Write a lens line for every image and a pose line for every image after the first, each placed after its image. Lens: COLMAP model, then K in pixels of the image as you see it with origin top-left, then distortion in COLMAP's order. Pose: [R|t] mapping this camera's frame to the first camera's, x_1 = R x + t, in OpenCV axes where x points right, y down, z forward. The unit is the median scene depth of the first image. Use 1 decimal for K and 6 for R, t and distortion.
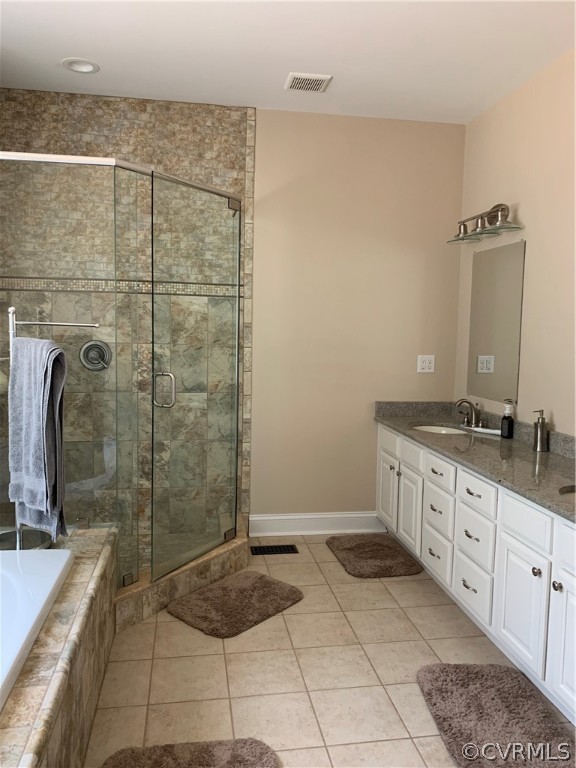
lens RADIAL K [[587.1, 0, 287.6], [0, 587.1, 382.9], [0, 0, 1]] dist [0.045528, -0.005419]
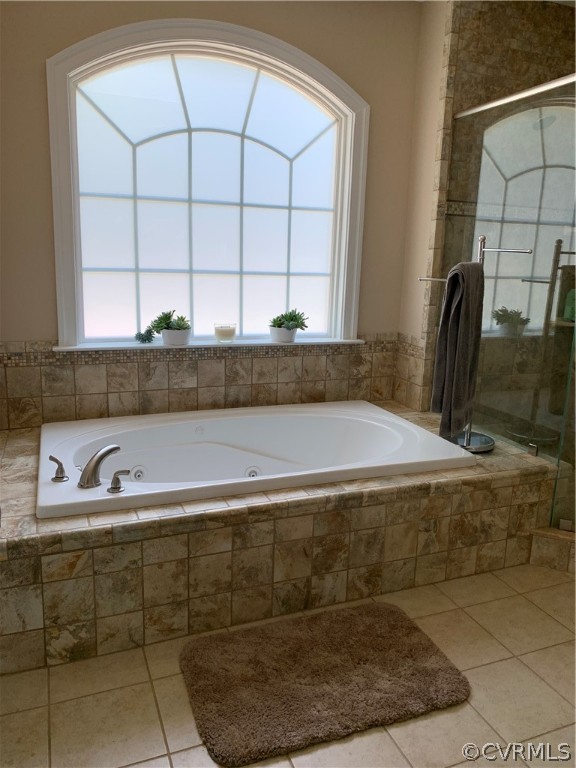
lens RADIAL K [[587.1, 0, 287.8], [0, 587.1, 384.3], [0, 0, 1]] dist [0.045528, -0.005419]
pose [[0.213772, 0.179557, -0.960240, 0.655571], [-0.116062, 0.980669, 0.157538, 0.019388], [0.969965, 0.077770, 0.230479, 0.437617]]
